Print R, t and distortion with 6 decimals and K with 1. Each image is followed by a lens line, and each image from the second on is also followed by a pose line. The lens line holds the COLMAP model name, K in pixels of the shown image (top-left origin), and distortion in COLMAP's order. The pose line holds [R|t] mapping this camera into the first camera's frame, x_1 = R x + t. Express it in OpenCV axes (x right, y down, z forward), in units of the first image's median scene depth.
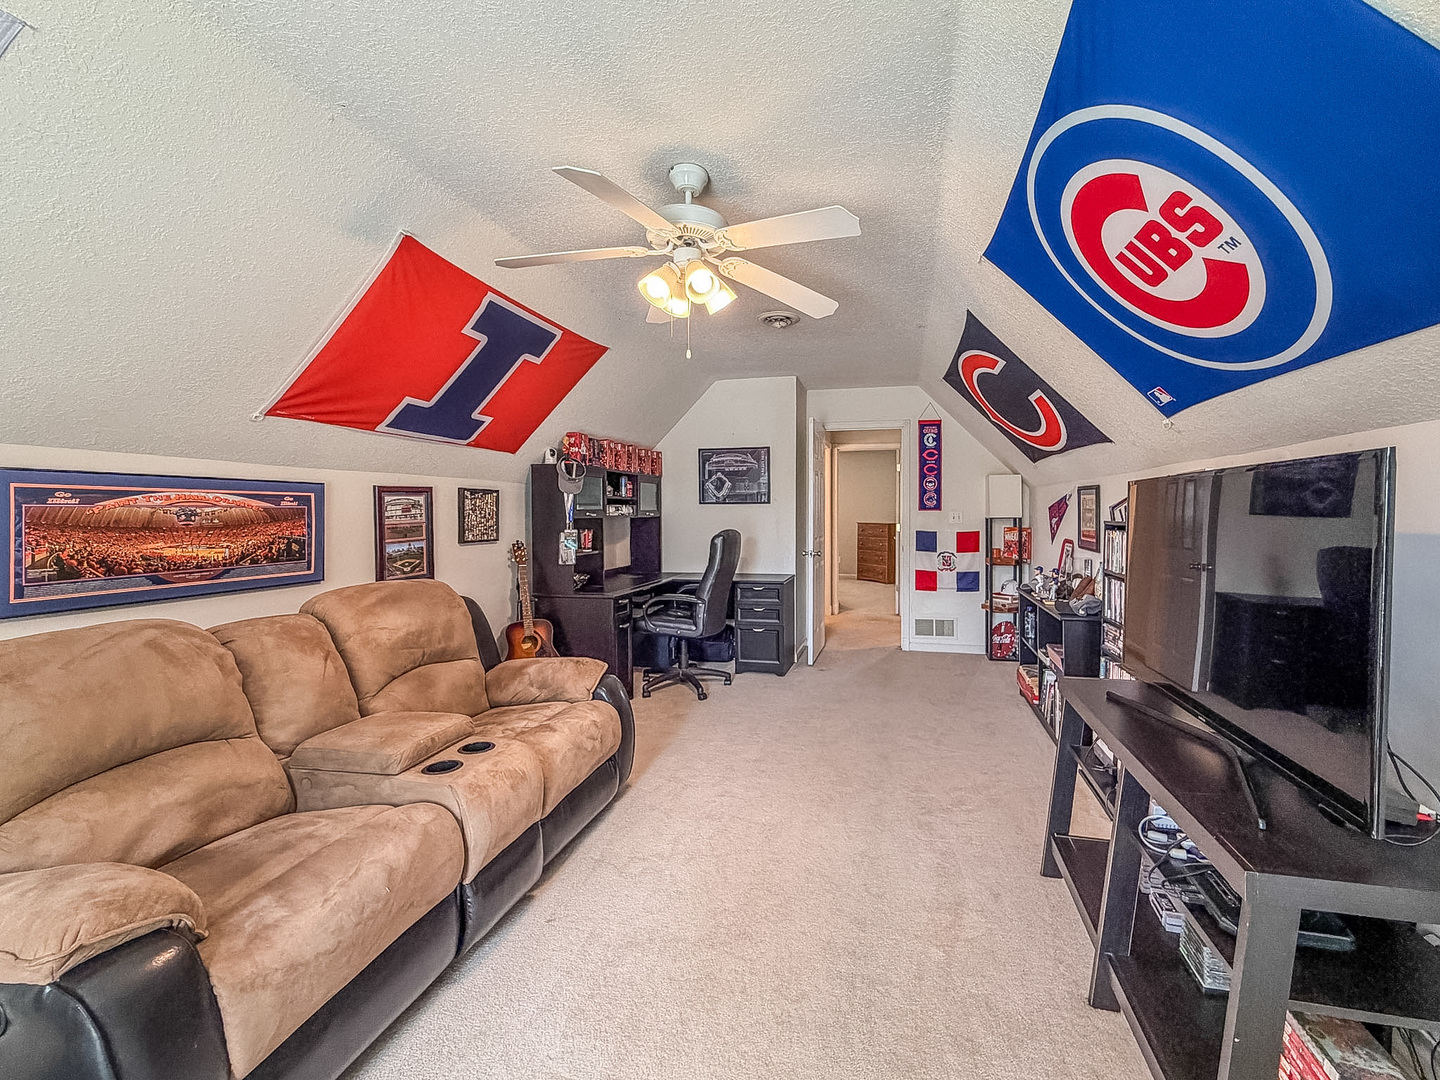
lens RADIAL K [[644.9, 0, 723.0], [0, 644.9, 534.7], [0, 0, 1]] dist [0.001920, -0.000004]
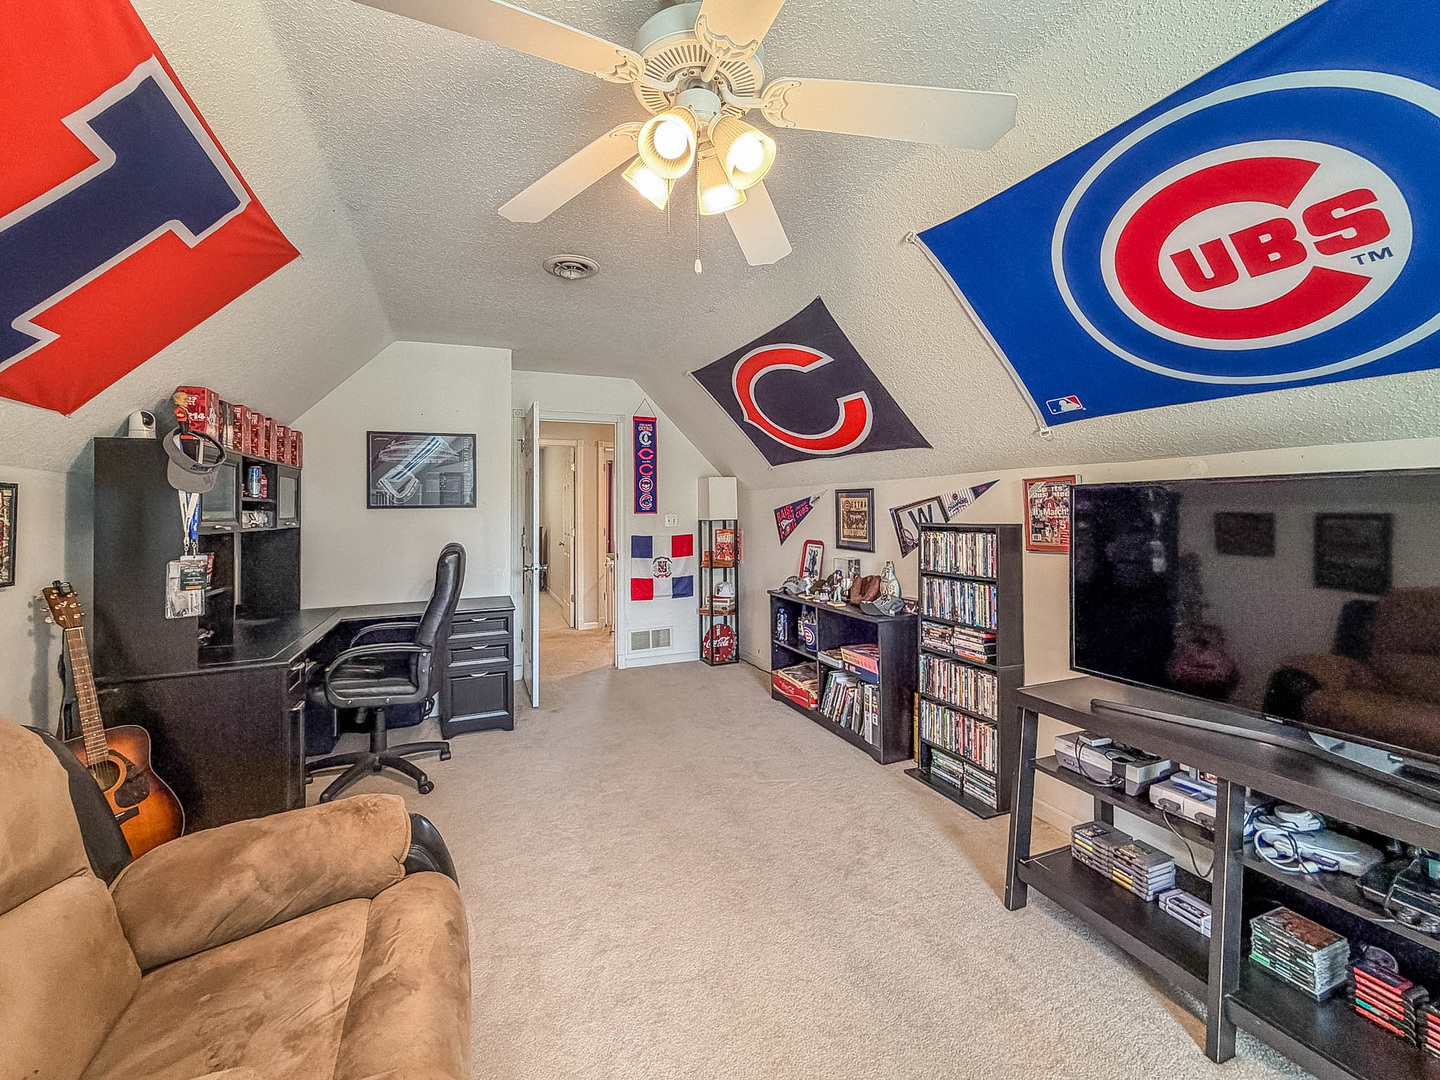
lens RADIAL K [[644.9, 0, 726.6], [0, 644.9, 504.1], [0, 0, 1]] dist [0.001920, -0.000004]
pose [[0.796951, -0.002950, 0.604037, -0.191308], [0.033189, 0.998691, -0.038911, -0.014192], [-0.603131, 0.051057, 0.796006, 0.241351]]
